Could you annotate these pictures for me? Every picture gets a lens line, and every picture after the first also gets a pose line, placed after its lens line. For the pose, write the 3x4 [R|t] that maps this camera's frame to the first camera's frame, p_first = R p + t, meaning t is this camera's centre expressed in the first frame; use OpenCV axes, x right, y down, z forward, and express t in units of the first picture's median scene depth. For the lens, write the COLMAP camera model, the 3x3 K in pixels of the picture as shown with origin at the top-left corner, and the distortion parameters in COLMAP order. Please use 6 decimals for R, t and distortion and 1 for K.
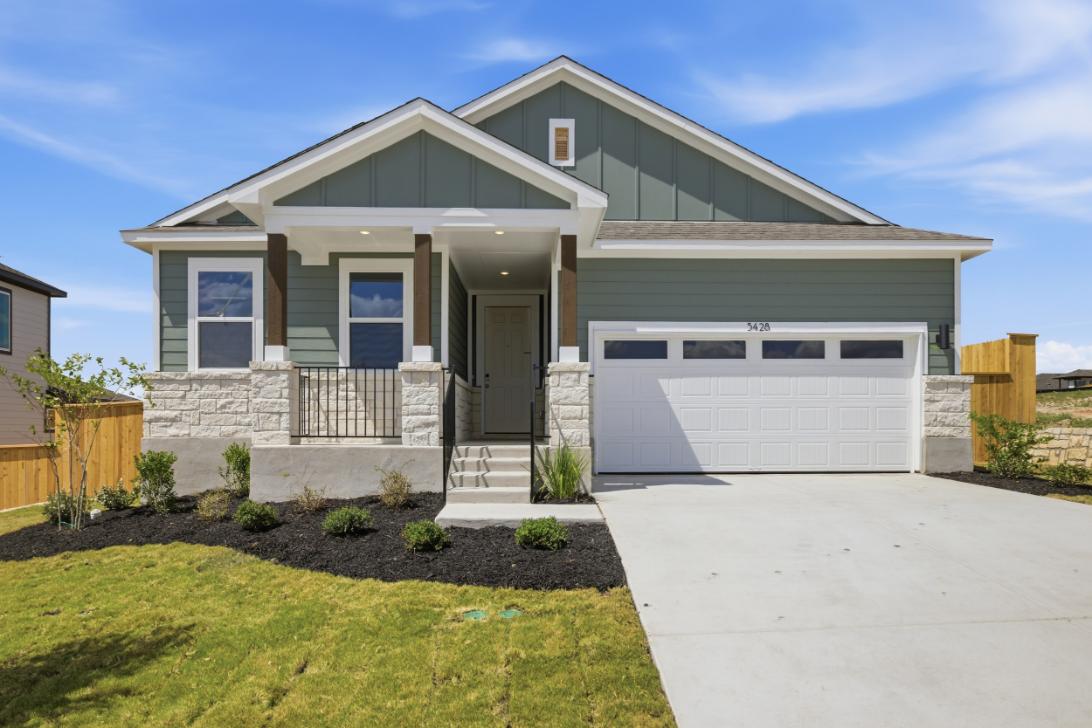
lens RADIAL K [[471.5, 0, 535.0], [0, 471.5, 348.9], [0, 0, 1]] dist [0.003728, 0.000397]
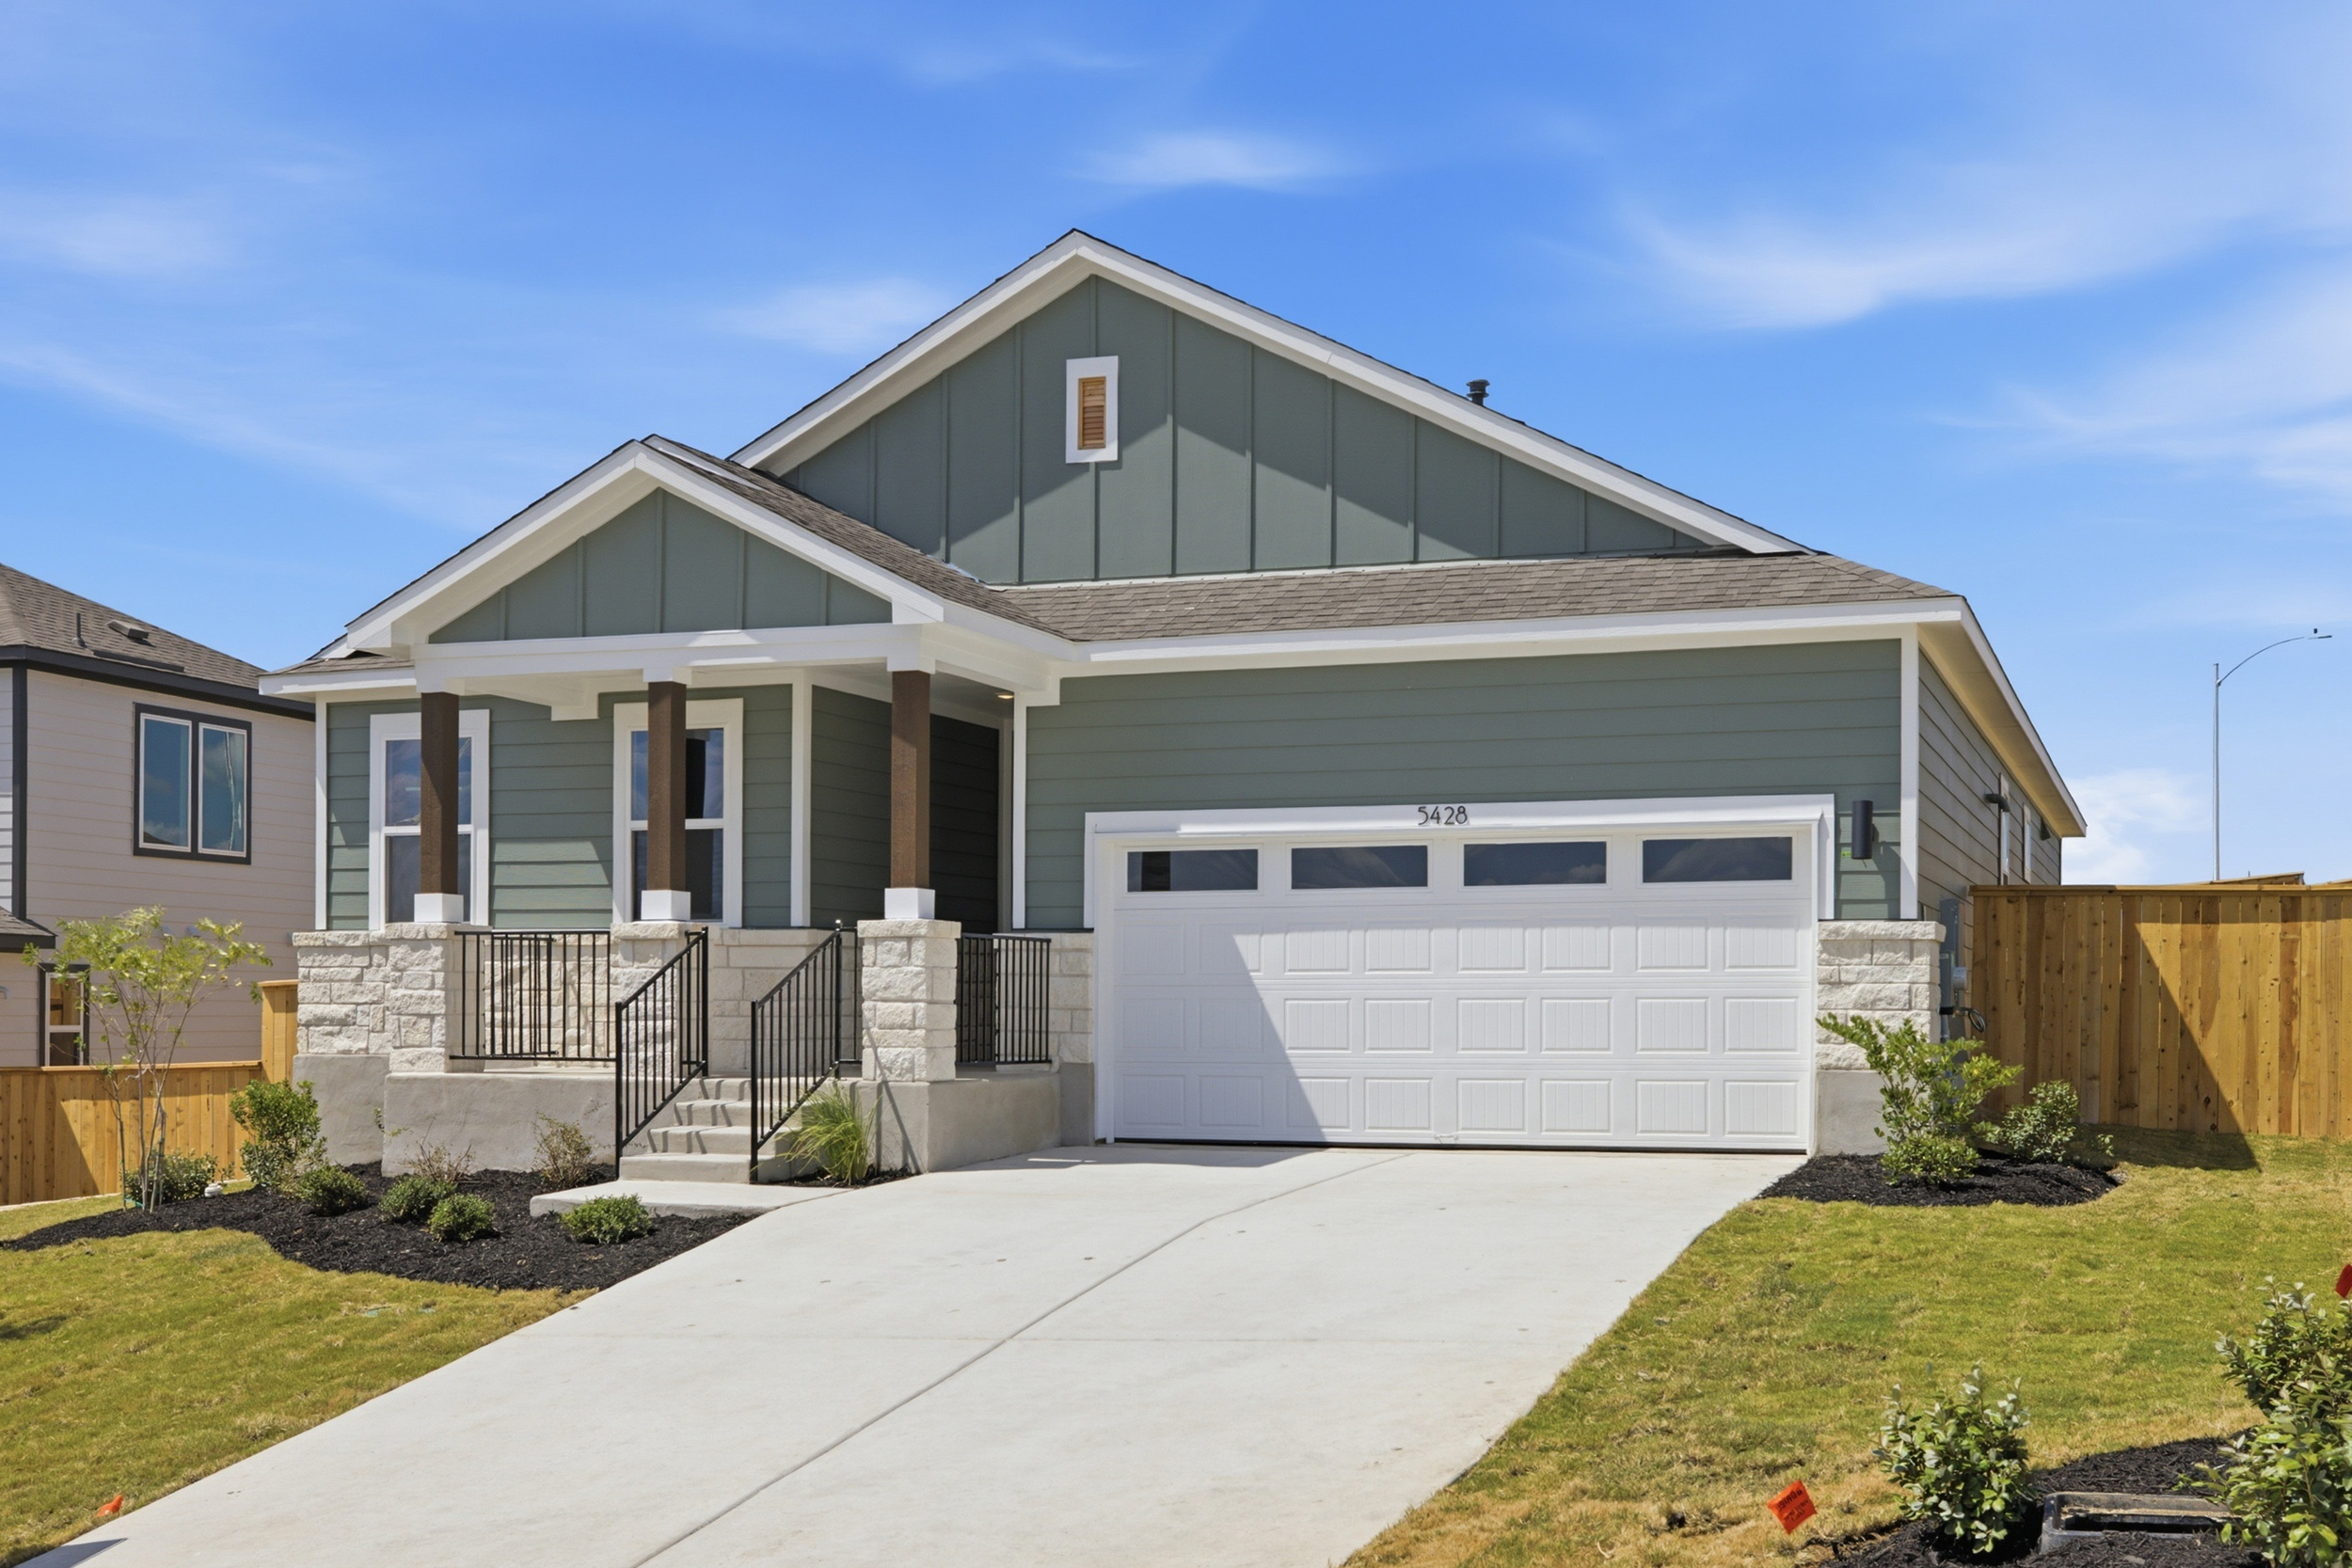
lens RADIAL K [[1266.1, 0, 1176.0], [0, 1266.1, 784.0], [0, 0, 1]] dist [0.001509, 0.000083]
pose [[0.977335, -0.036380, -0.208549, 0.478747], [0.031439, 0.999142, -0.026958, -0.052232], [0.209351, 0.019790, 0.977640, -0.216737]]
